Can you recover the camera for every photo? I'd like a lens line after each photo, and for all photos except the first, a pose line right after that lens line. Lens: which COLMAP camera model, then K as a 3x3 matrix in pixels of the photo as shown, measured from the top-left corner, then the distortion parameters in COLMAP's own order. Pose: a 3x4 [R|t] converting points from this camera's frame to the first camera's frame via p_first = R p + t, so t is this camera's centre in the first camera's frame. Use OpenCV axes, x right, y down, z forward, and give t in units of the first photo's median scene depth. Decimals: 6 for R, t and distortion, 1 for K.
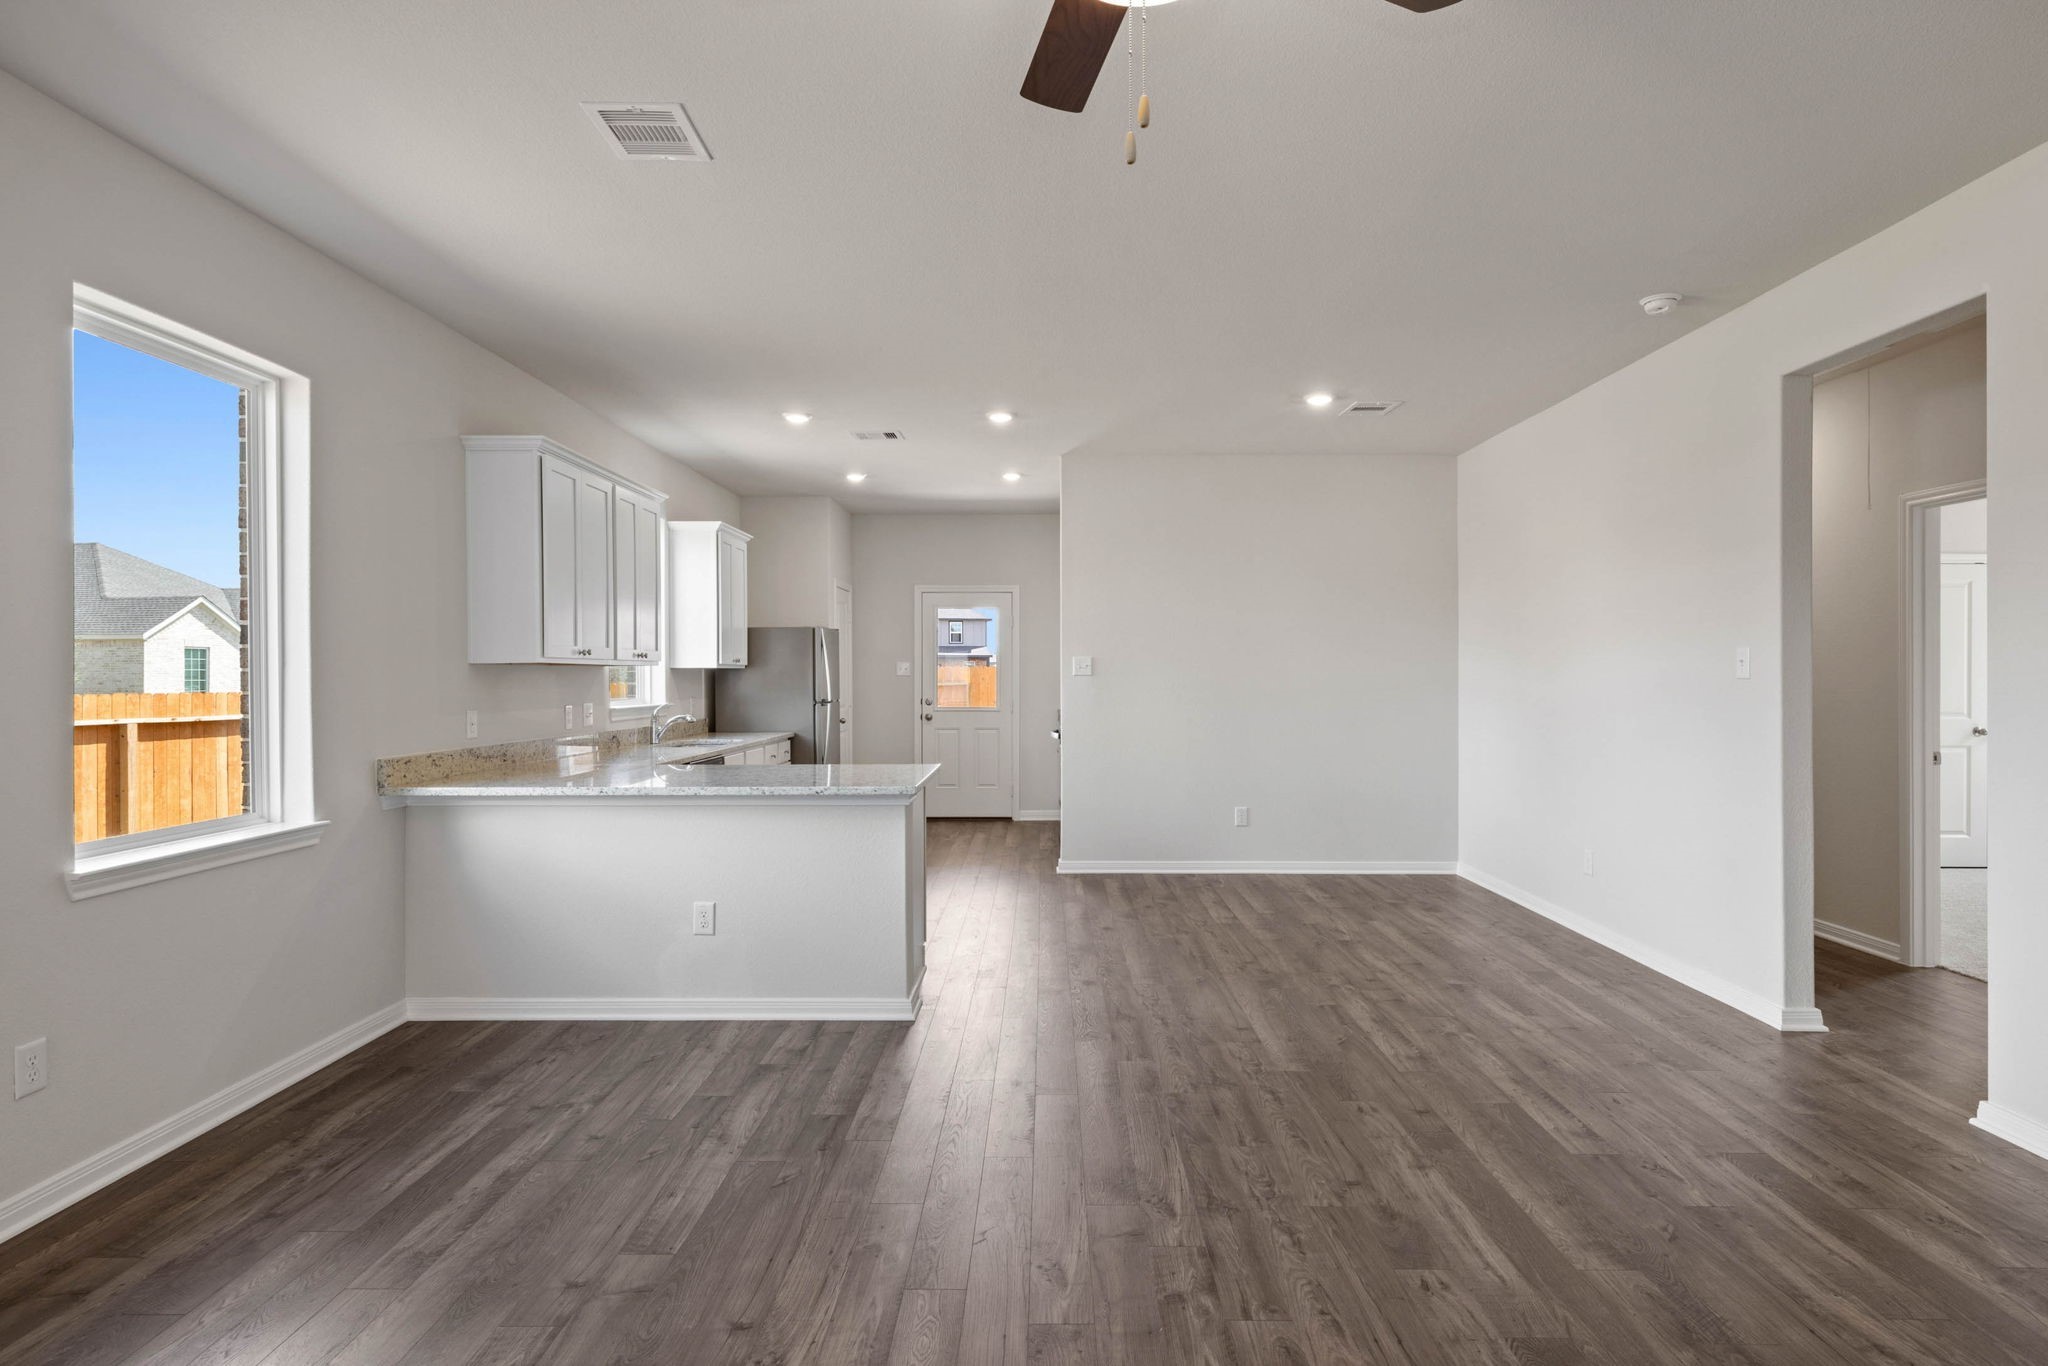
lens RADIAL K [[1087.3, 0, 1033.1], [0, 1087.3, 677.8], [0, 0, 1]] dist [-0.001909, -0.000141]
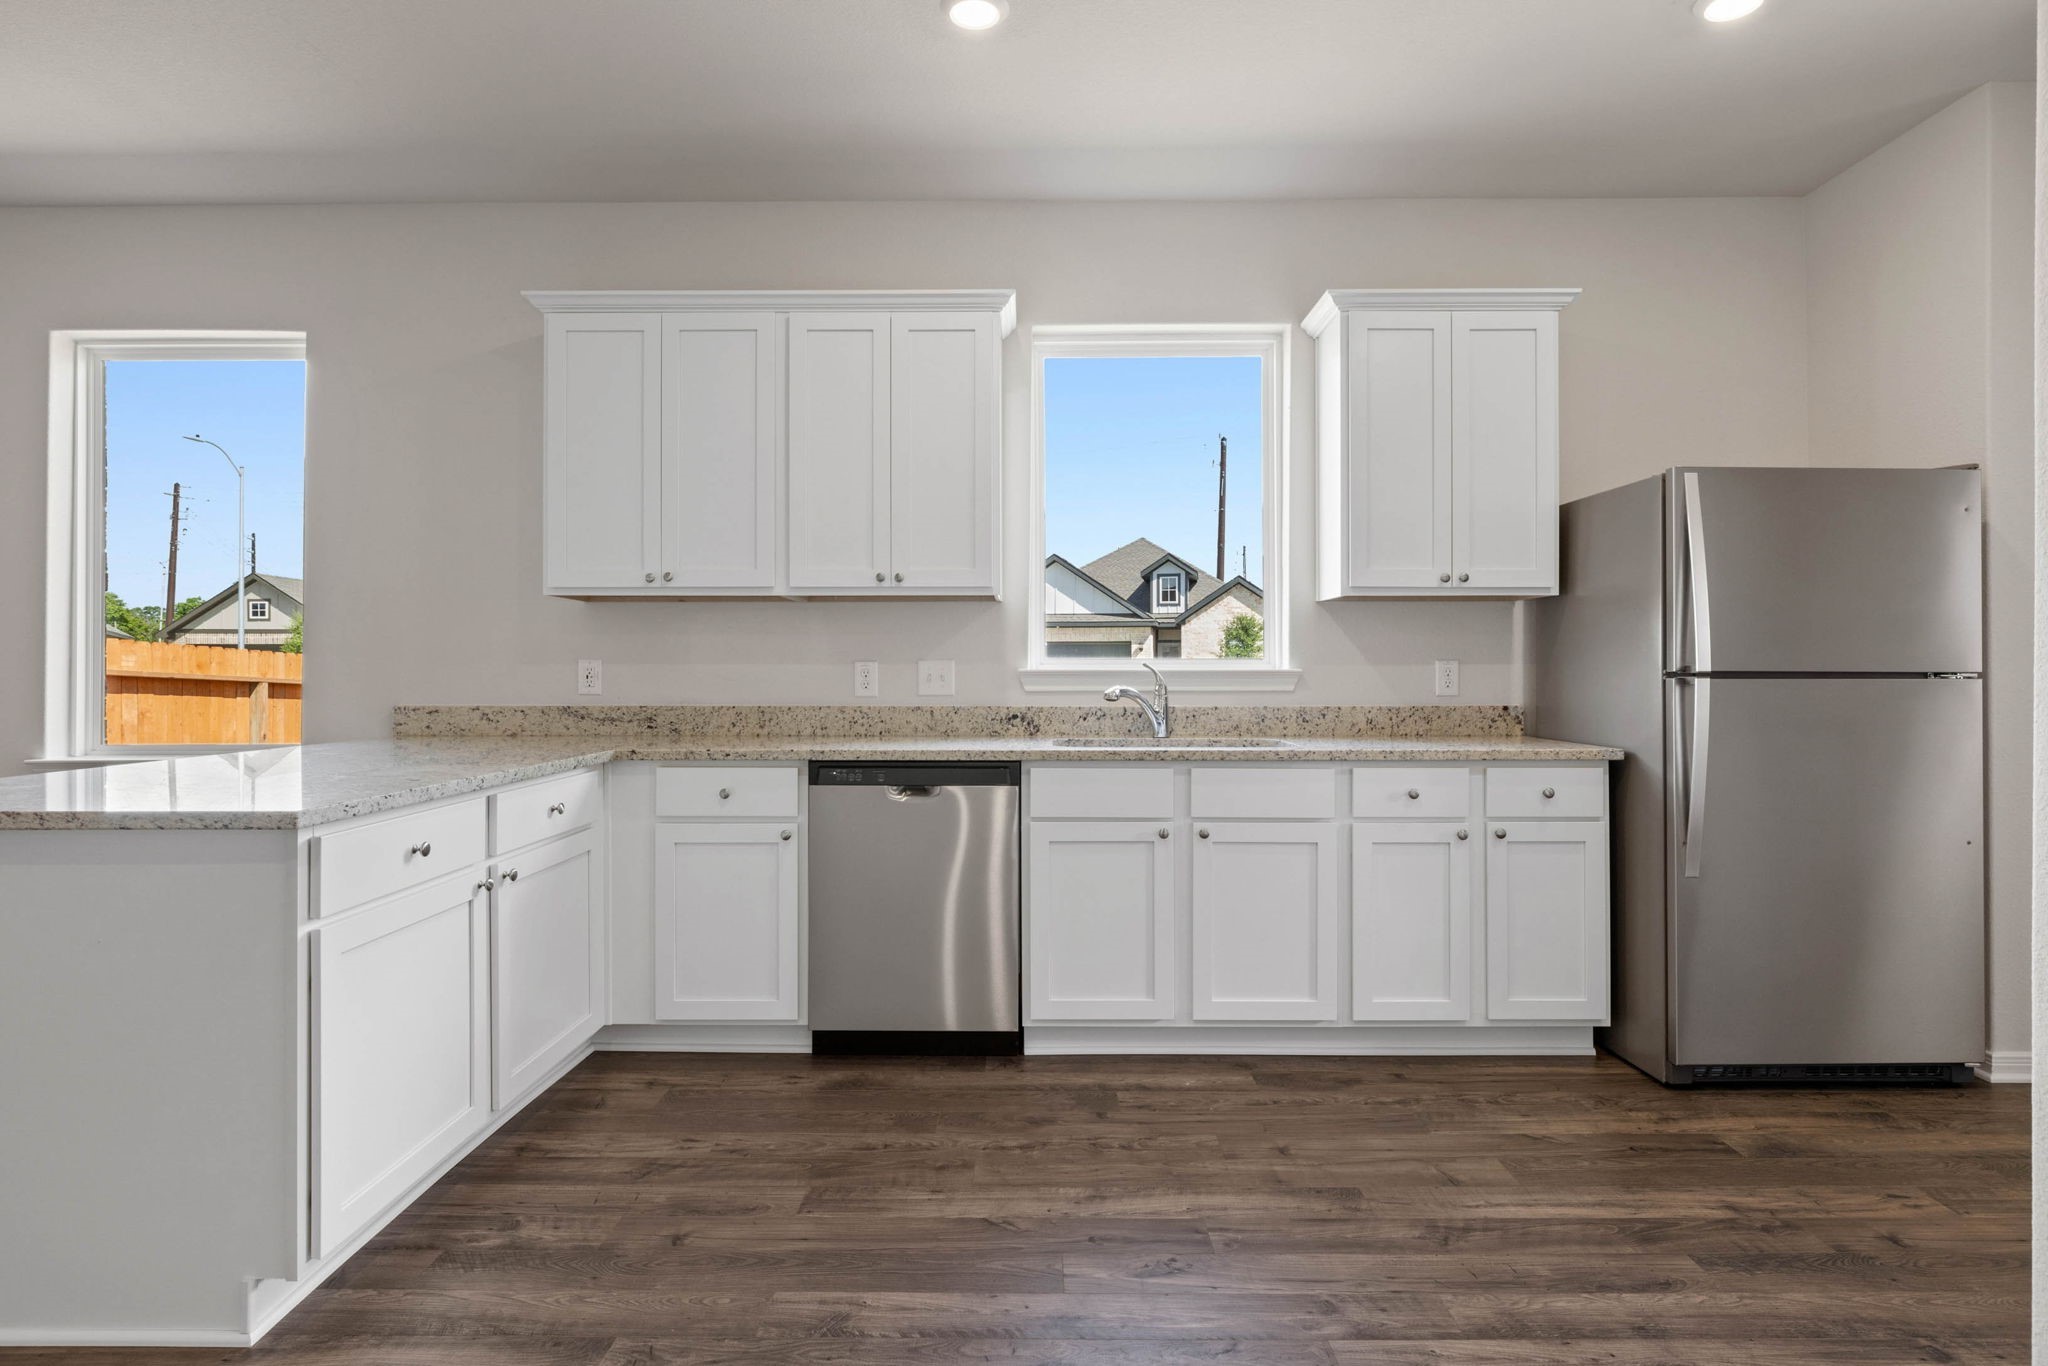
lens RADIAL K [[1079.8, 0, 1030.0], [0, 1079.8, 664.8], [0, 0, 1]] dist [-0.003250, 0.002524]
pose [[0.000413, 0.000075, -1.000000, 0.371294], [-0.001589, 0.999999, 0.000074, 0.043288], [0.999999, 0.001589, 0.000413, 1.721055]]
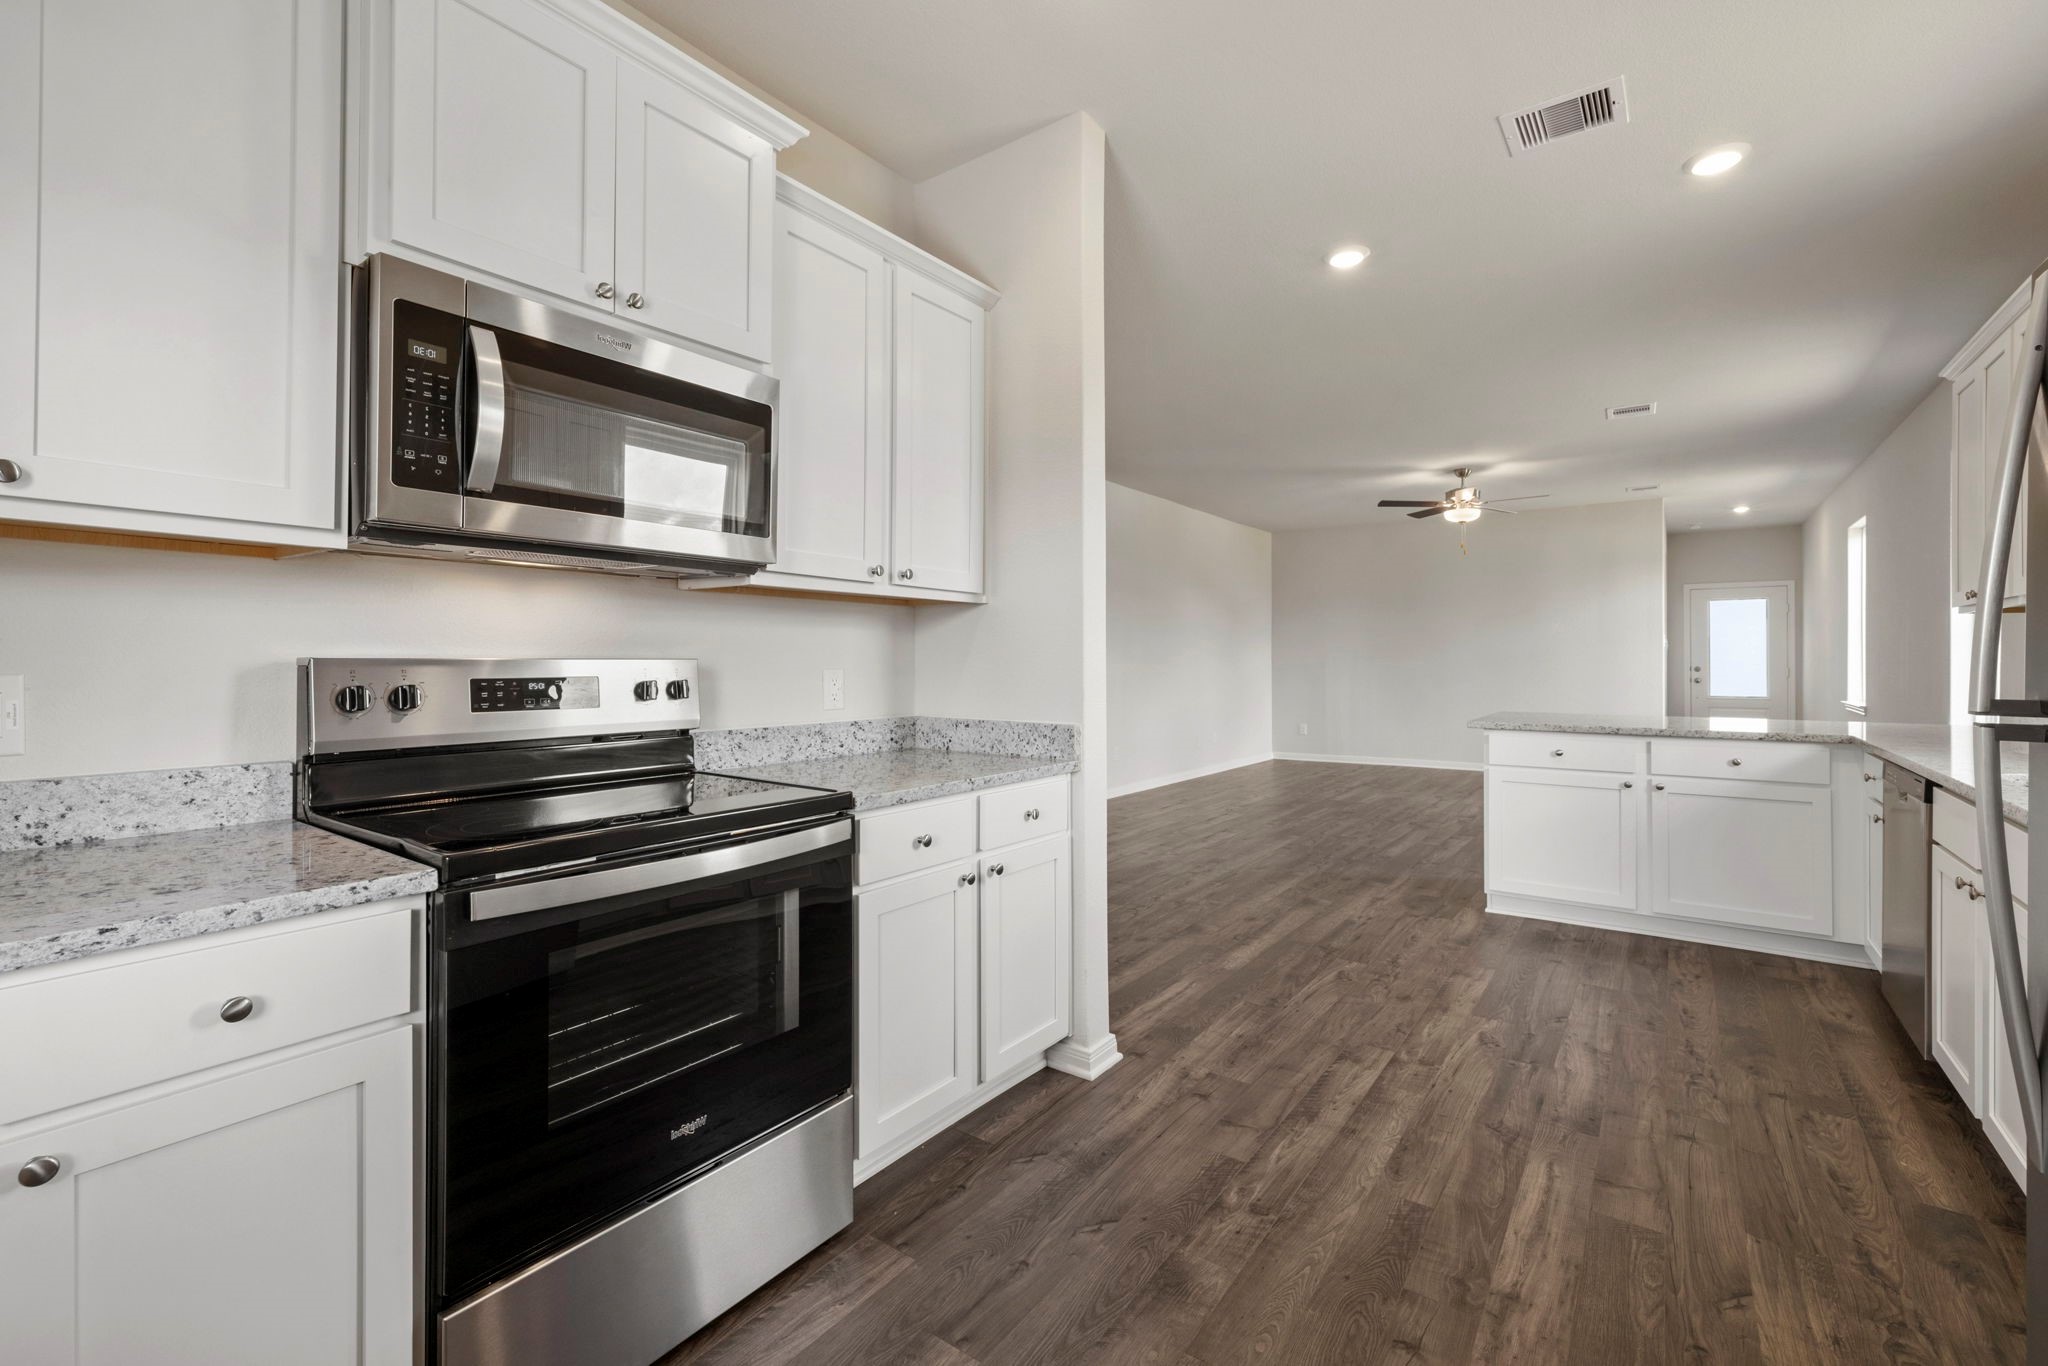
lens RADIAL K [[878.3, 0, 1034.6], [0, 878.3, 658.0], [0, 0, 1]] dist [0.002963, -0.000151]
pose [[-0.814638, 0.005074, 0.579947, -0.323437], [0.004391, 0.999987, -0.002582, 0.027983], [-0.579953, 0.000444, -0.814650, 2.648253]]
